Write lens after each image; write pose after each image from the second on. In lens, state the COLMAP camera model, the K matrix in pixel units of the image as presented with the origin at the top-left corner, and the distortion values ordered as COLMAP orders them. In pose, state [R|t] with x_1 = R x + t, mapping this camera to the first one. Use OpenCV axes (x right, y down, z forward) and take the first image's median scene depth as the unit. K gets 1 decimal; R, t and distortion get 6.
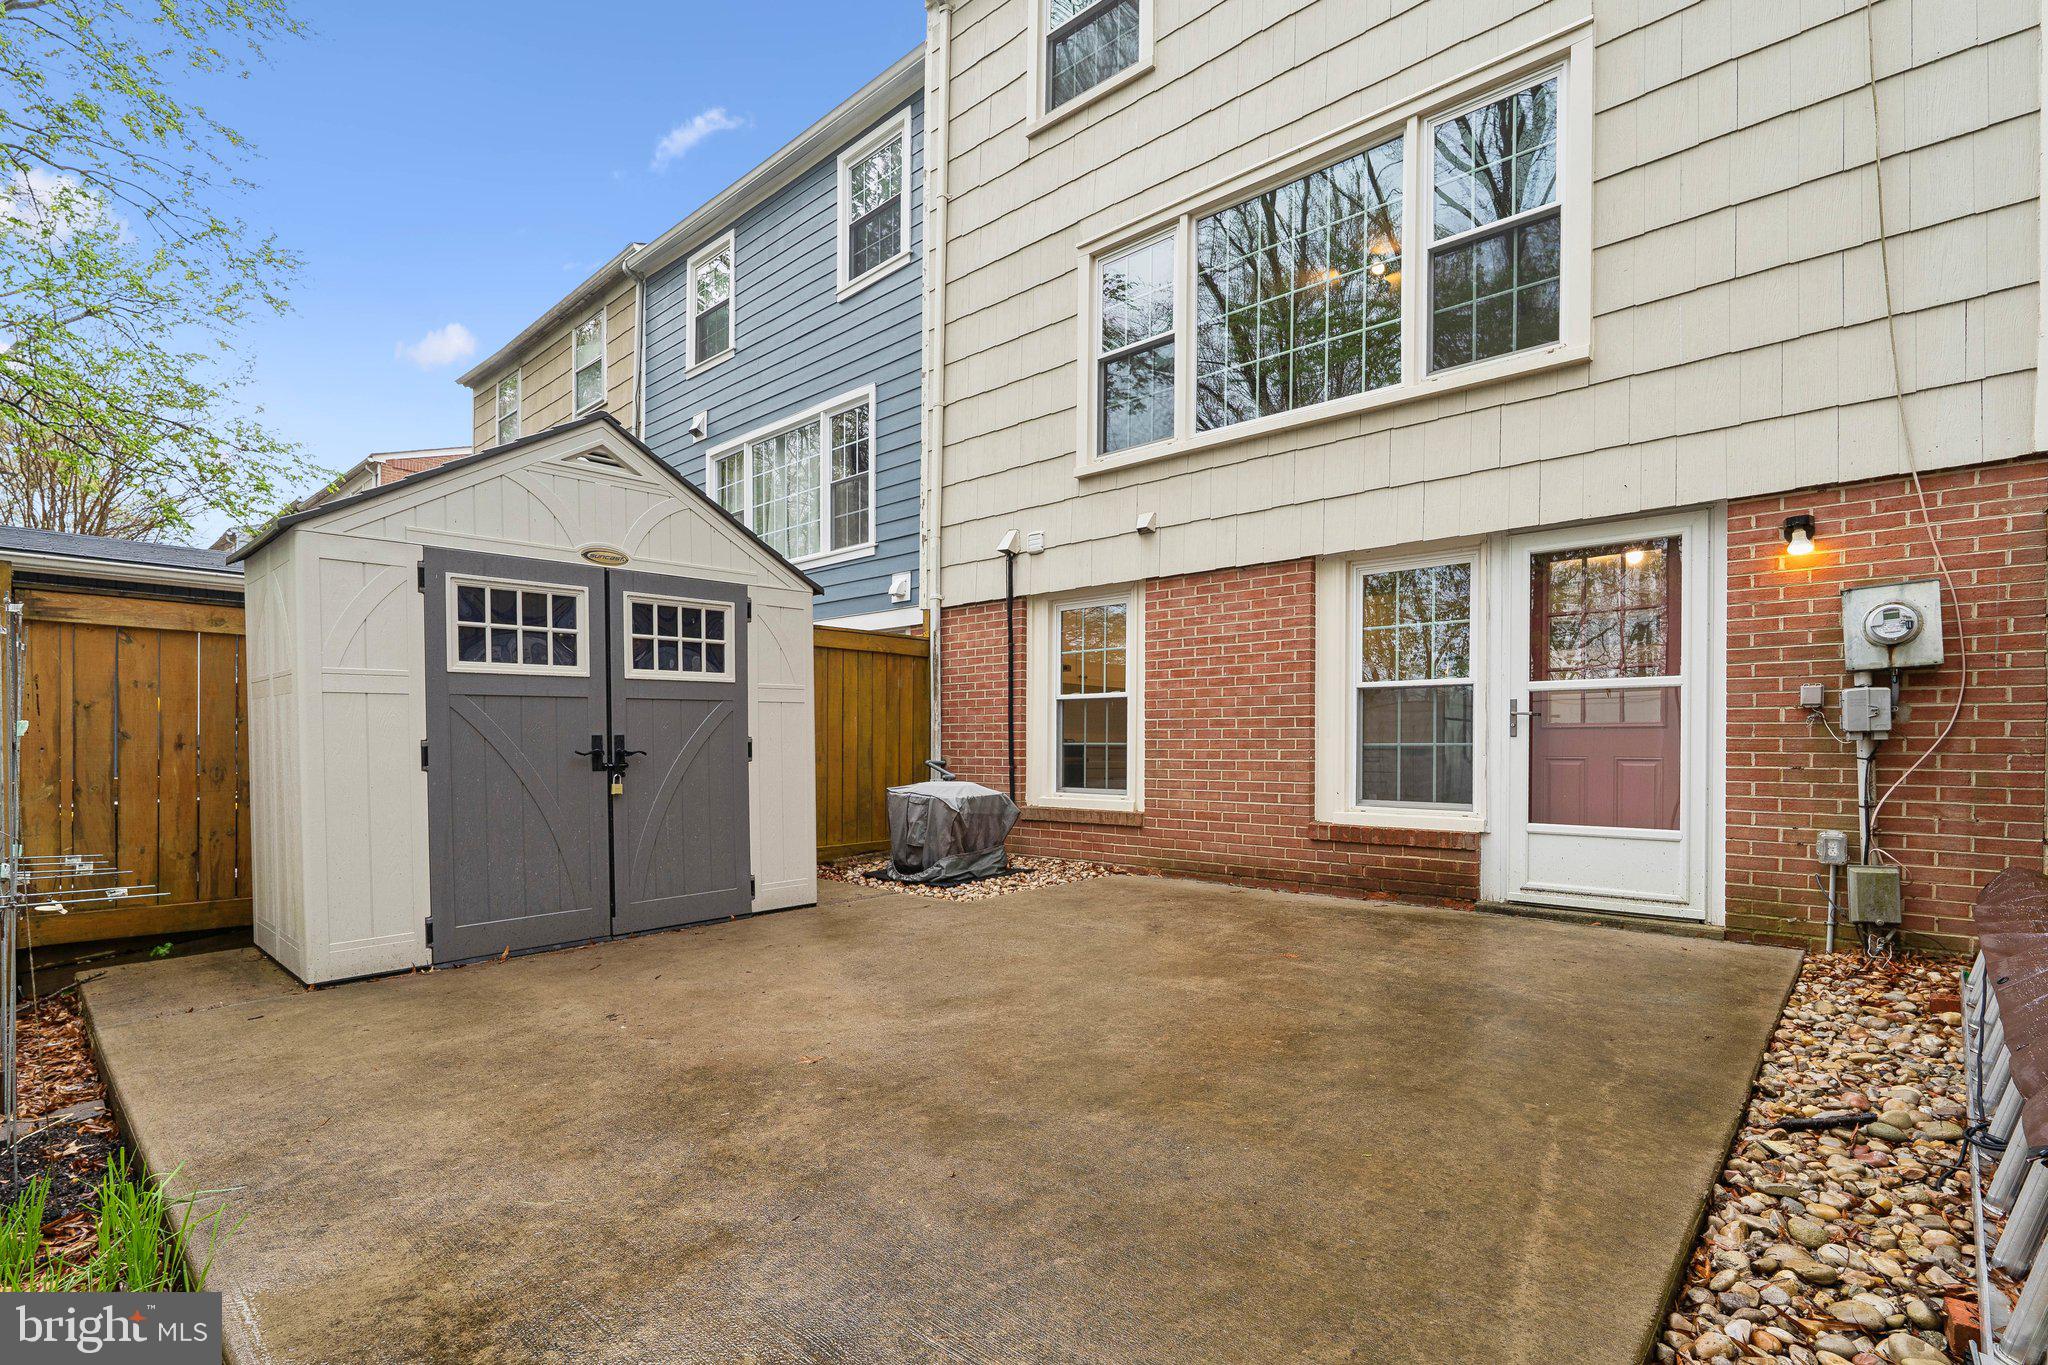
lens RADIAL K [[951.9, 0, 1036.5], [0, 951.9, 766.5], [0, 0, 1]] dist [-0.001768, 0.000398]
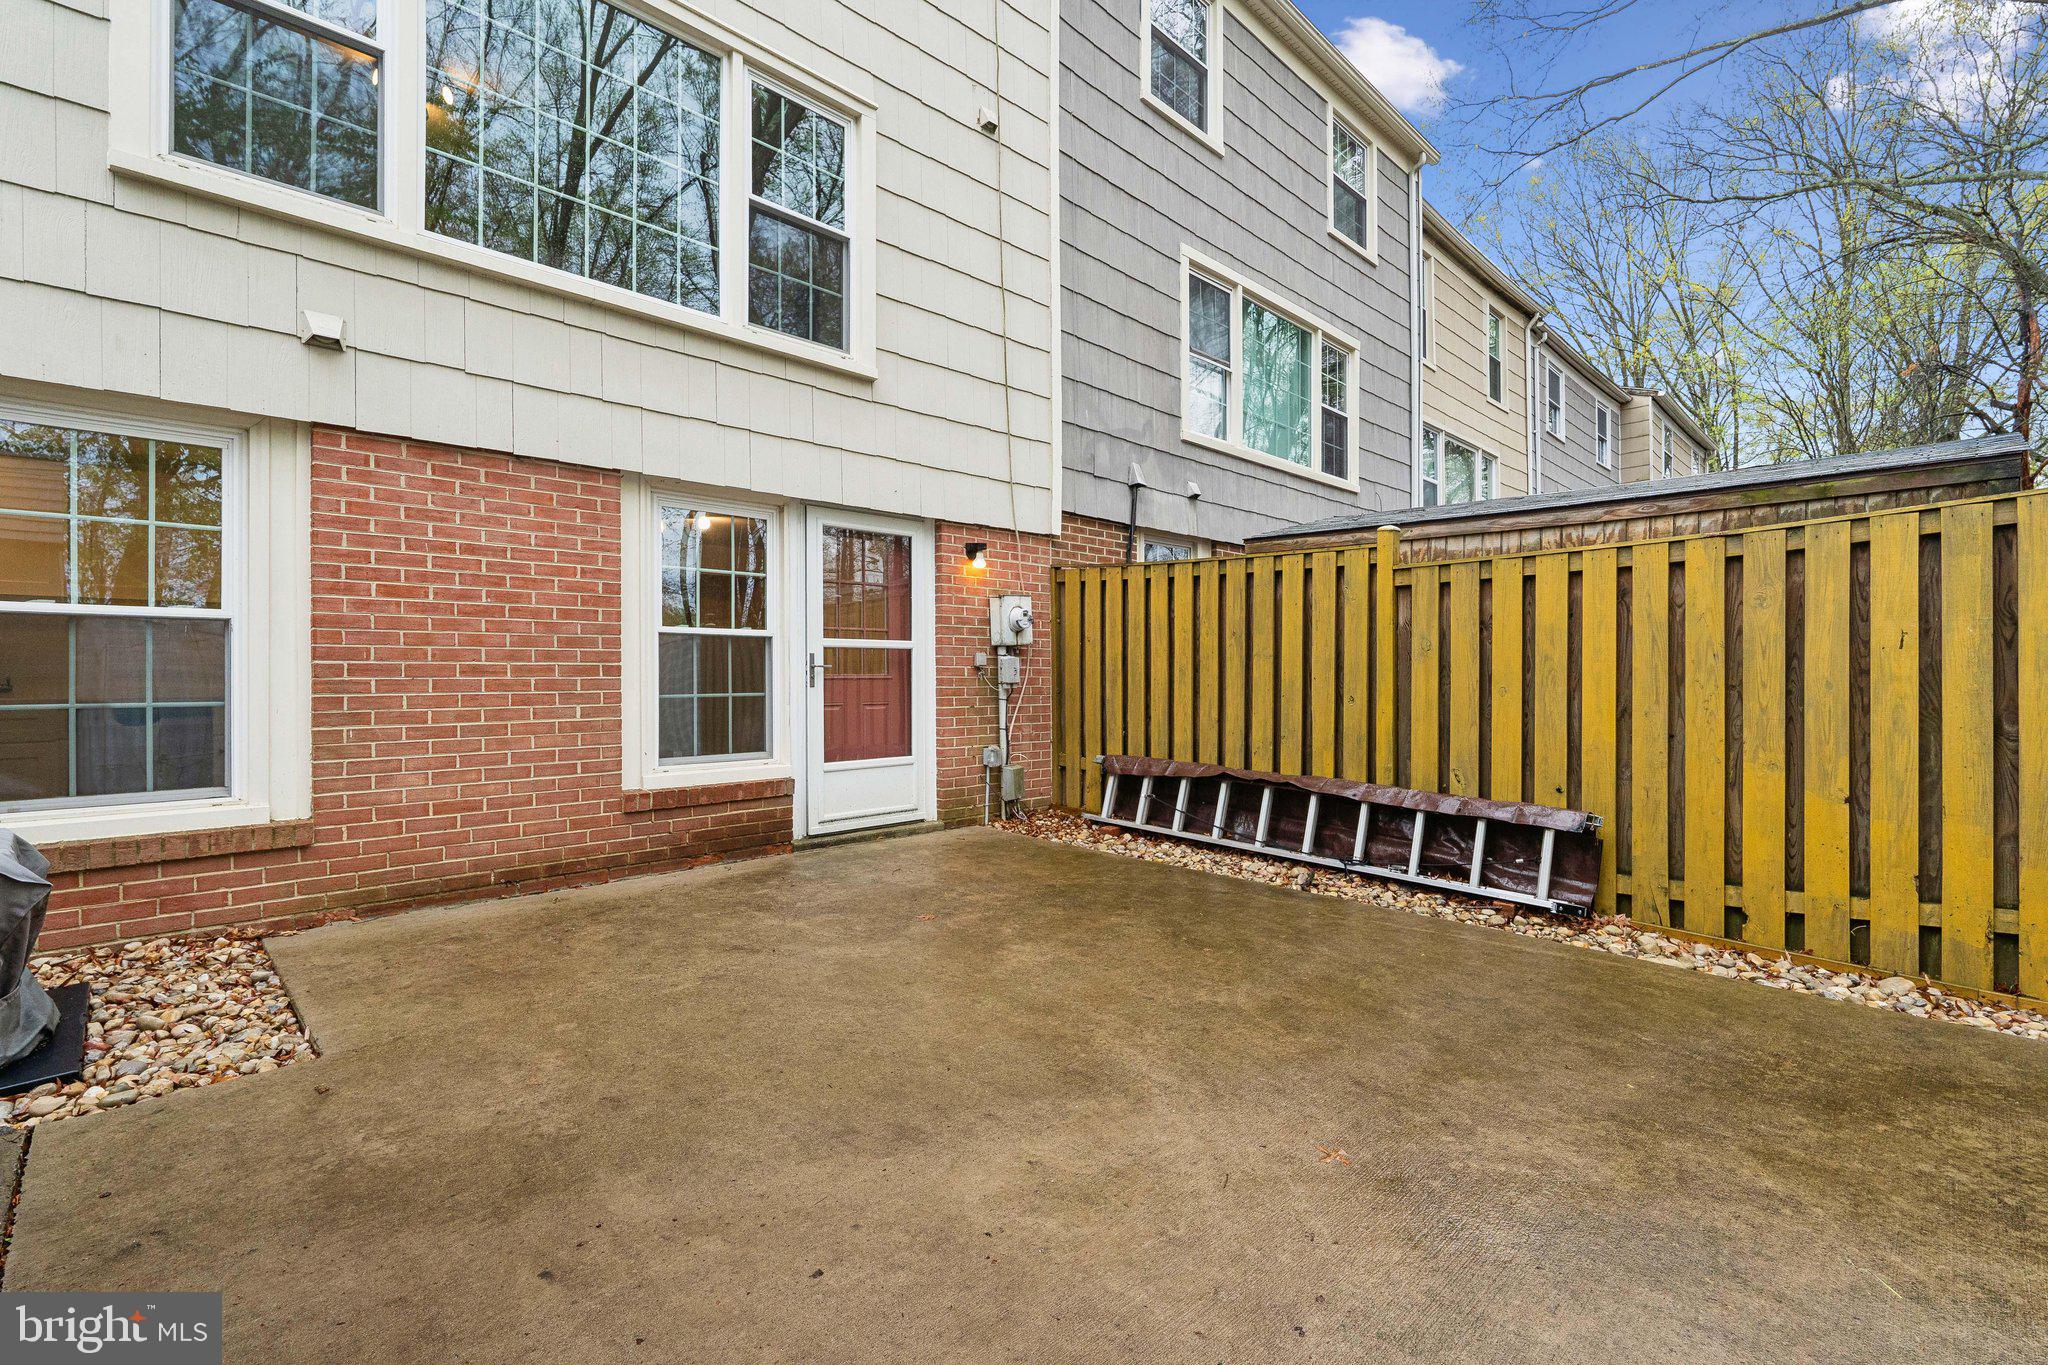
lens RADIAL K [[925.8, 0, 1024.0], [0, 925.8, 682.5], [0, 0, 1]] dist [-0.001628, -0.000261]
pose [[0.056236, -0.012257, 0.998342, -0.582474], [0.022270, 0.999691, 0.011019, -0.044509], [-0.998169, 0.021614, 0.056492, 0.716601]]
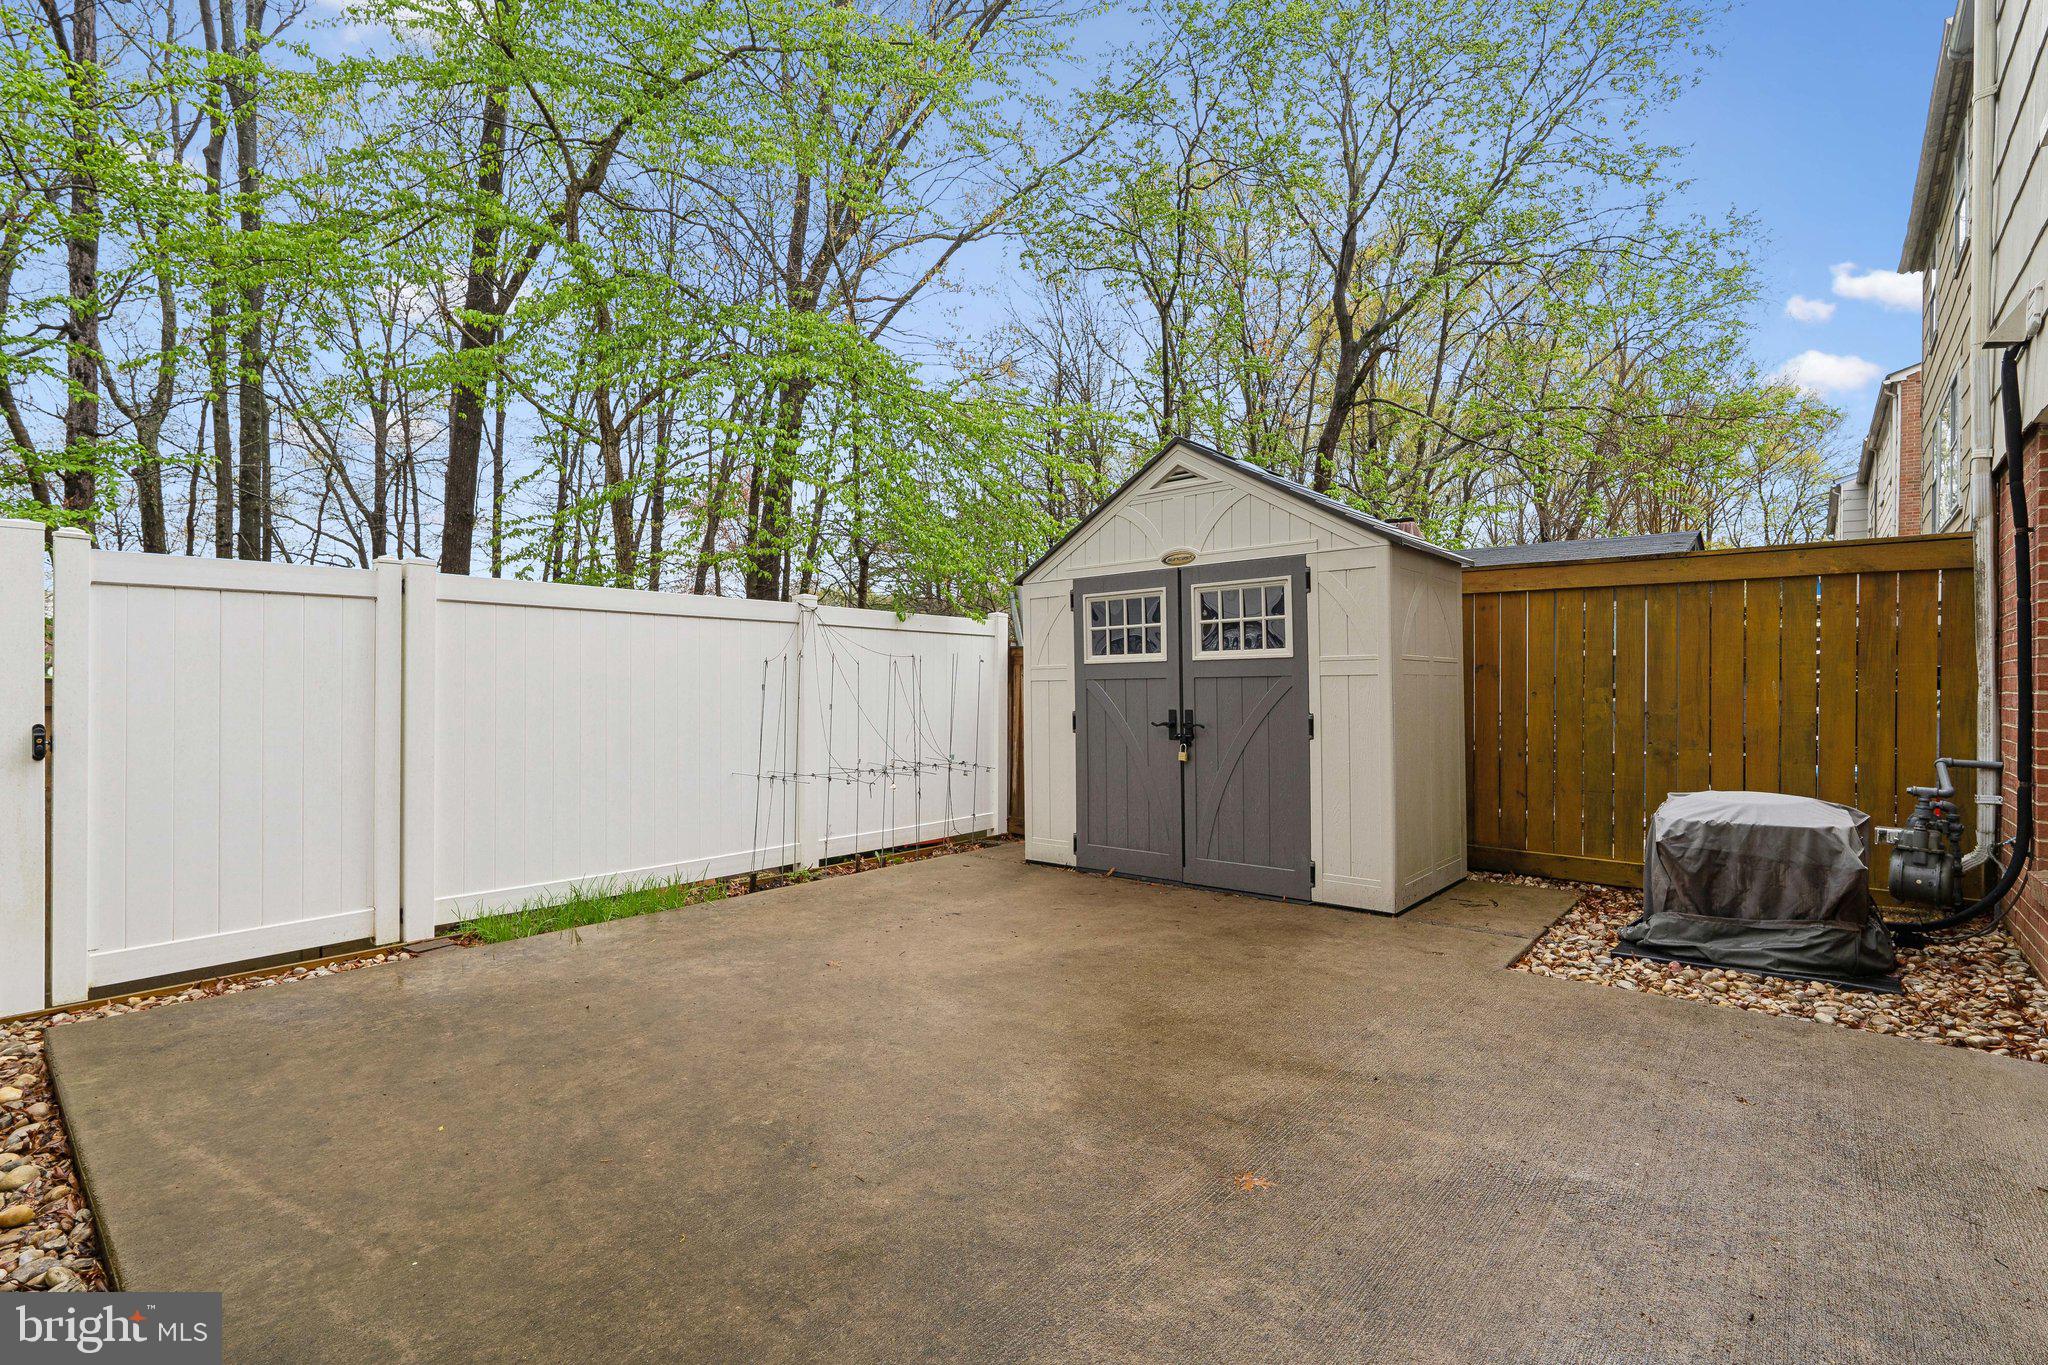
lens RADIAL K [[925.8, 0, 1024.0], [0, 925.8, 682.5], [0, 0, 1]] dist [-0.001628, -0.000261]
pose [[0.030005, -0.003593, -0.999543, 0.645285], [-0.027398, 0.999615, -0.004416, -0.053042], [0.999174, 0.027518, 0.029895, 0.731156]]
